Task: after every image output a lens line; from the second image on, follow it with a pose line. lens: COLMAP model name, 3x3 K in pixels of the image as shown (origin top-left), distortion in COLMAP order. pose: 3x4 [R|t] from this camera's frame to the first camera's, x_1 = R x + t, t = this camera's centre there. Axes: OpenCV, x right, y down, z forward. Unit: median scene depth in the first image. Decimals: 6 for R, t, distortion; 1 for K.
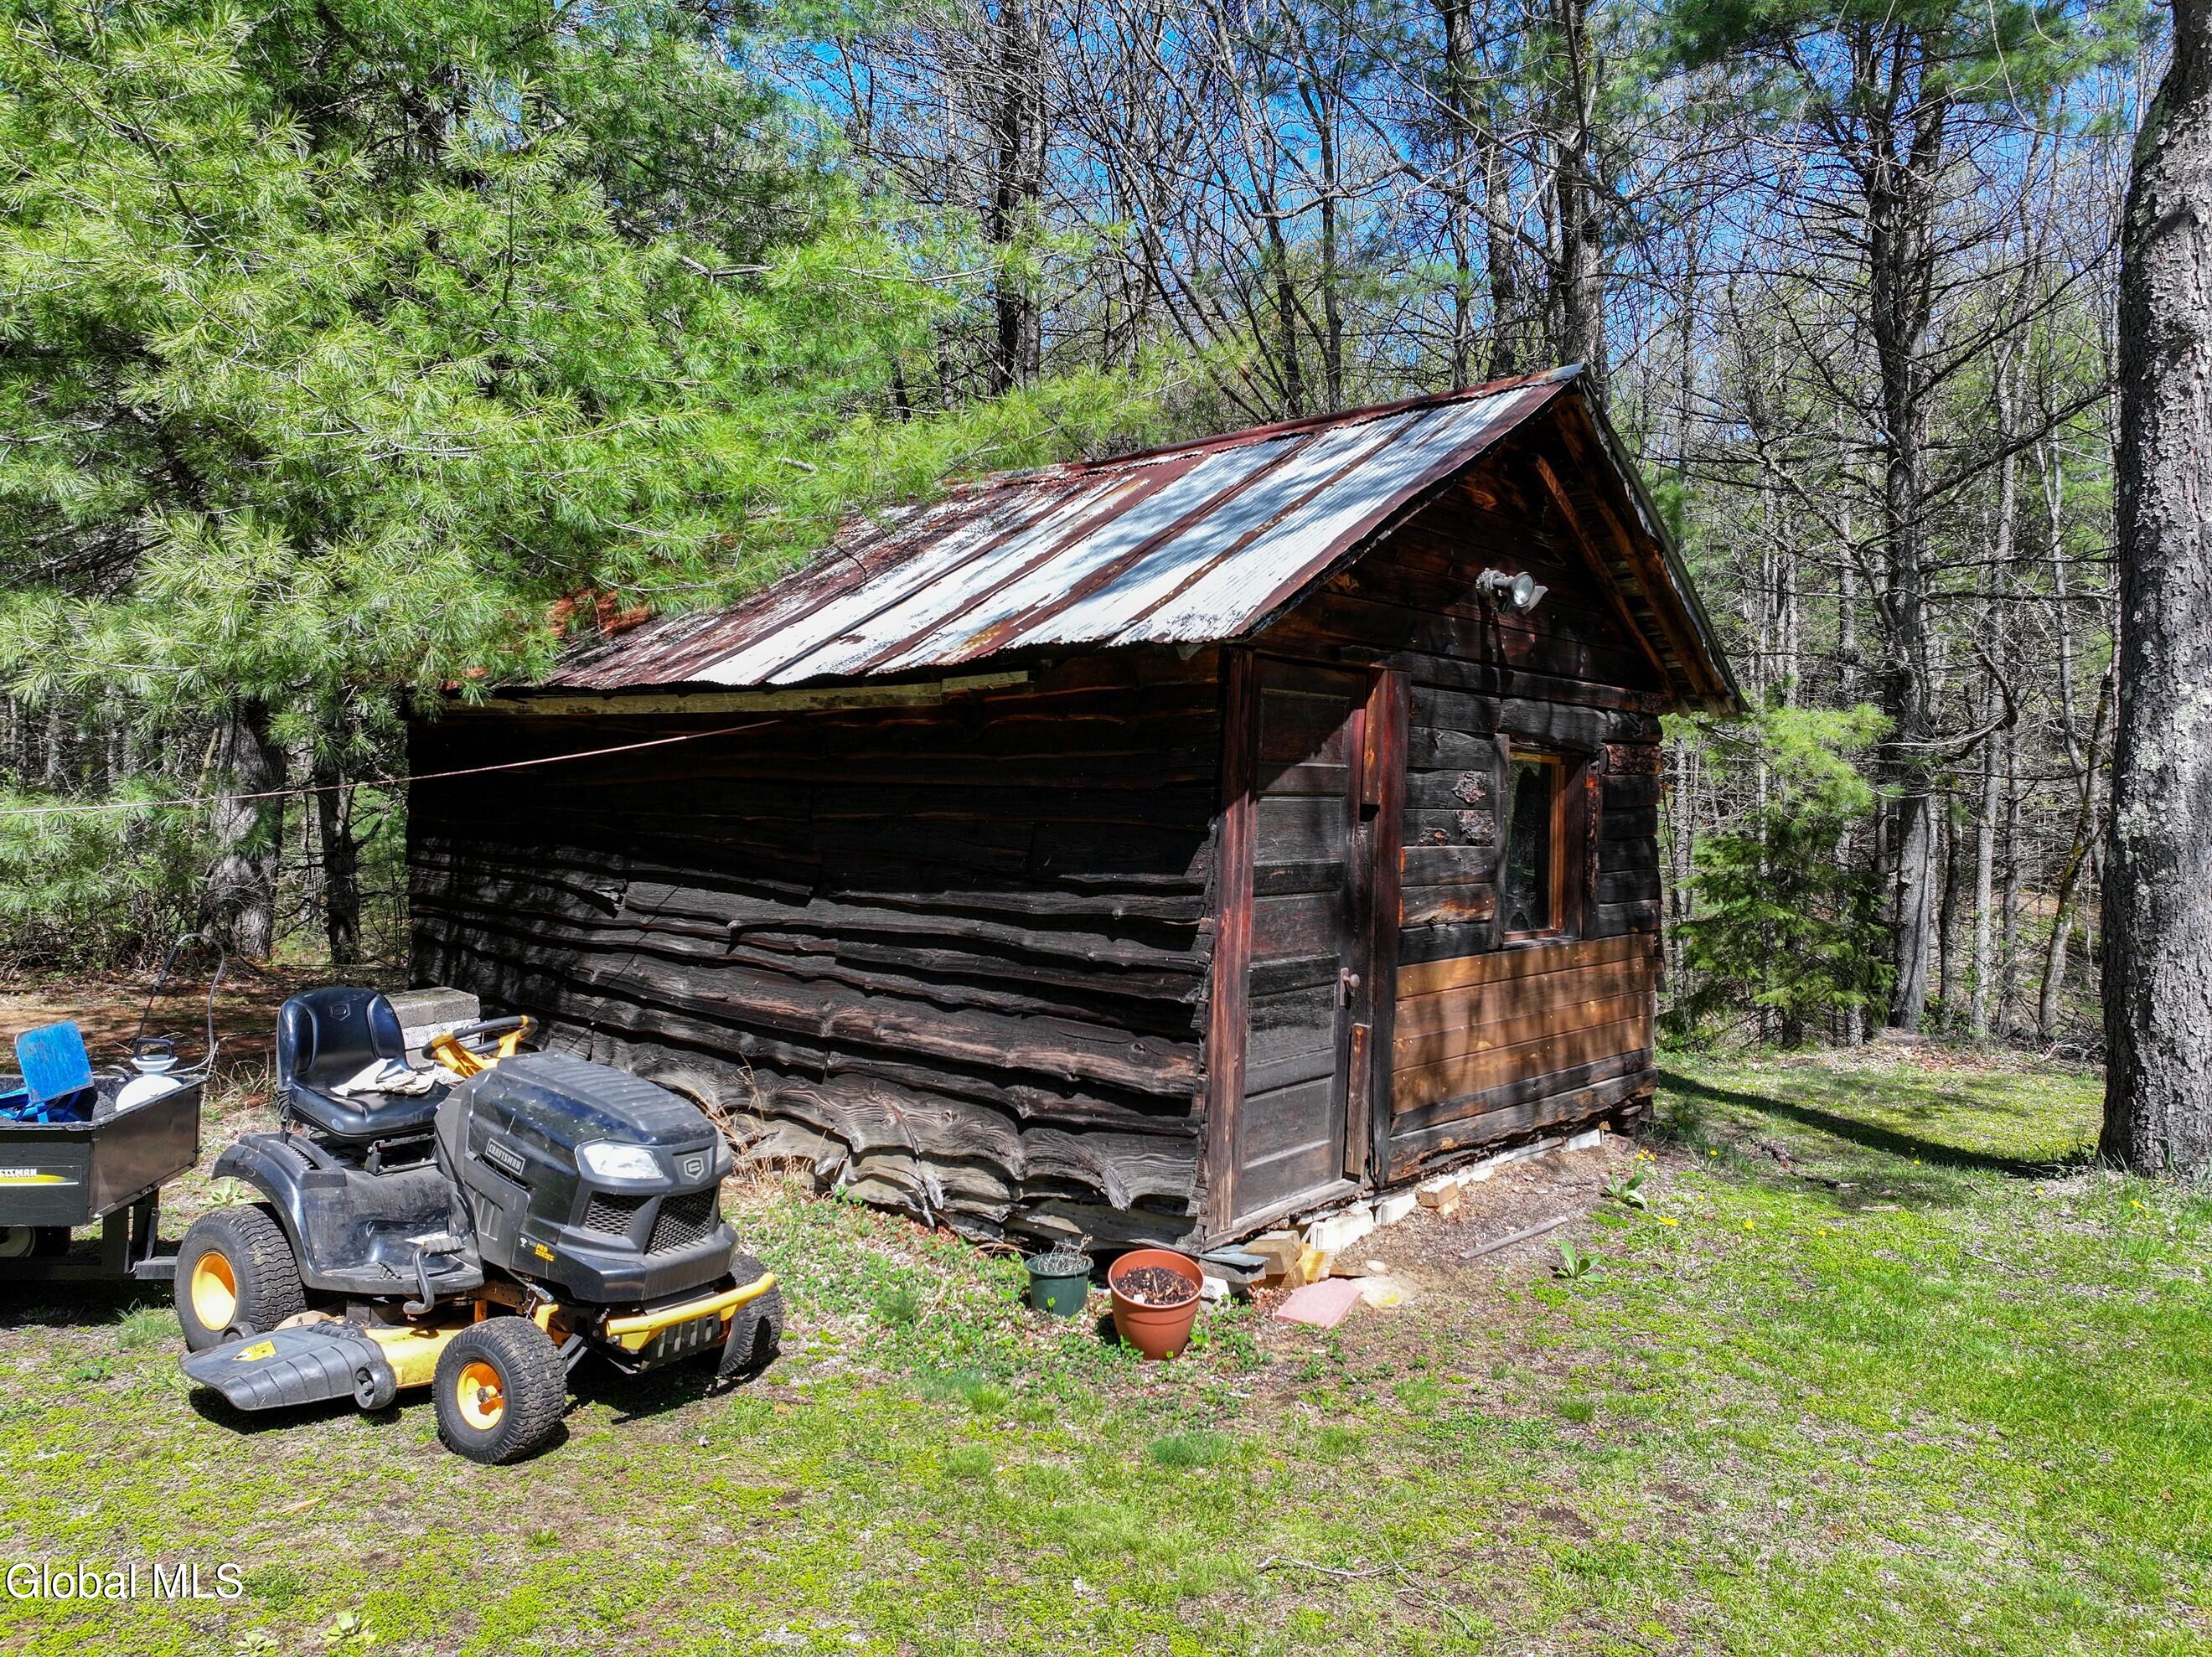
lens RADIAL K [[1568.1, 0, 1106.0], [0, 1568.1, 828.5], [0, 0, 1]] dist [-0.008194, -0.001425]
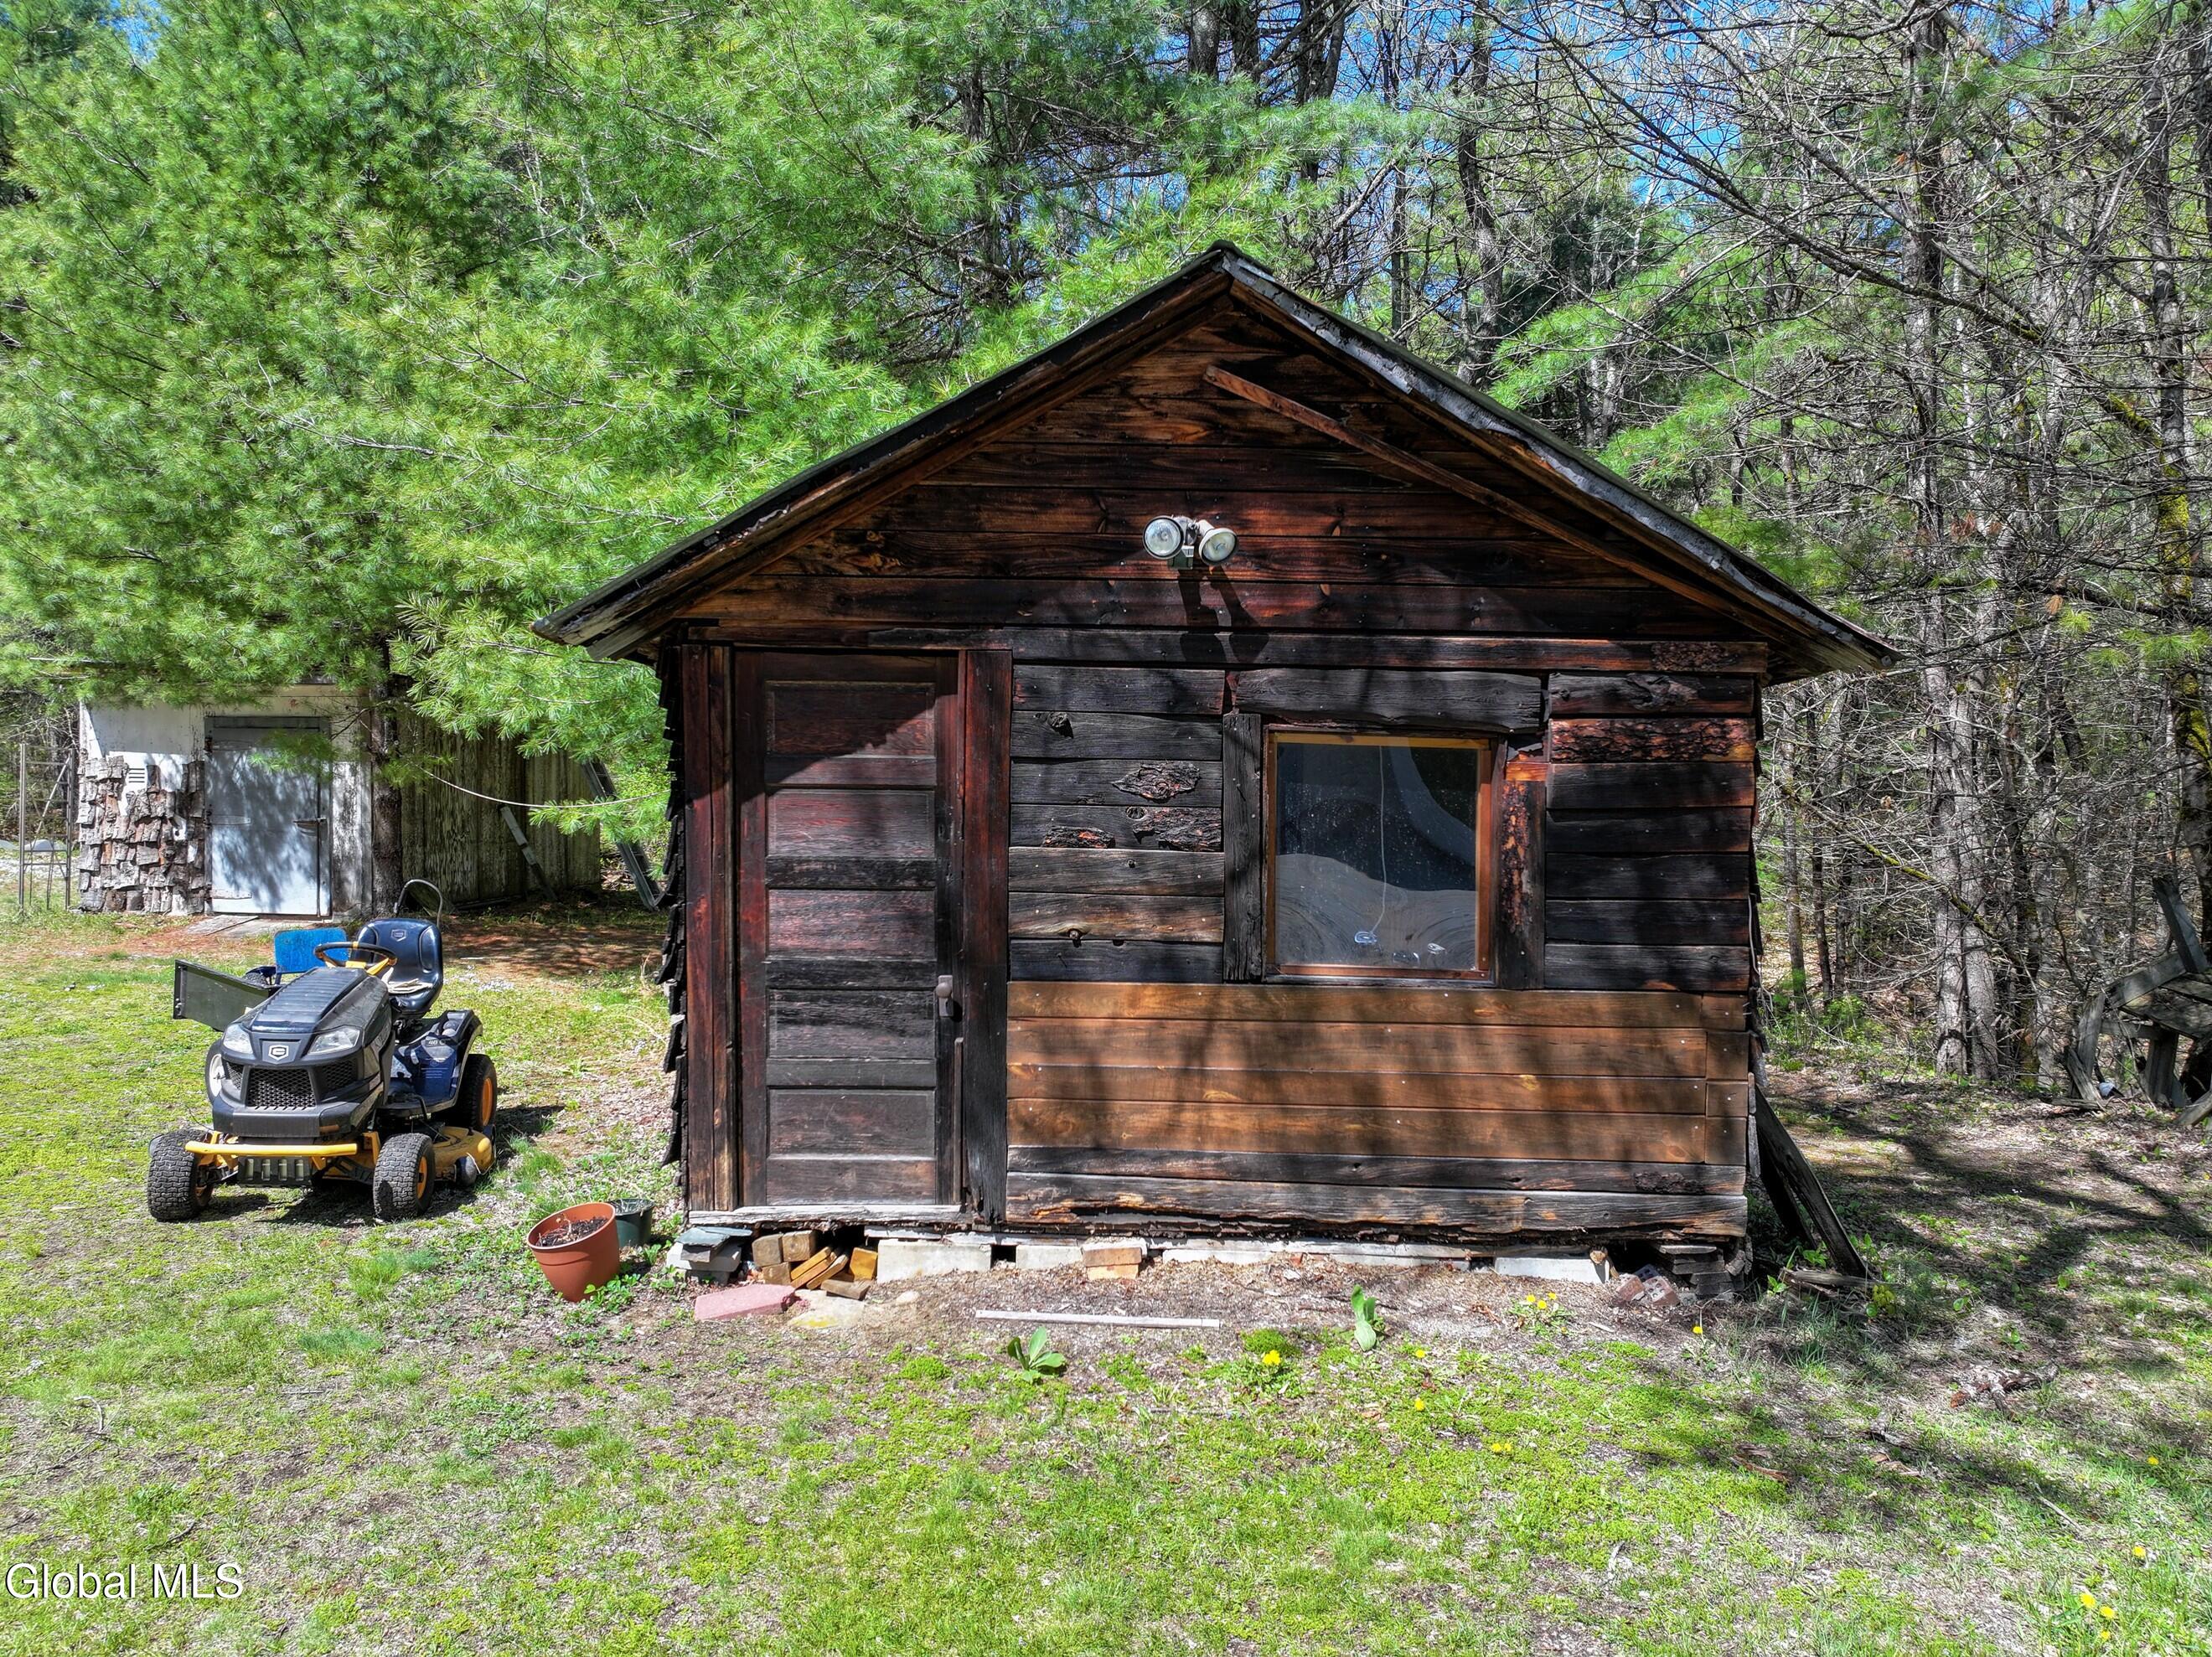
lens RADIAL K [[1568.1, 0, 1106.0], [0, 1568.1, 828.5], [0, 0, 1]] dist [-0.008194, -0.001425]
pose [[0.633430, 0.016840, -0.773617, 0.925252], [-0.016986, 0.999825, 0.007856, -0.006629], [0.773613, 0.008165, 0.633605, 0.486595]]
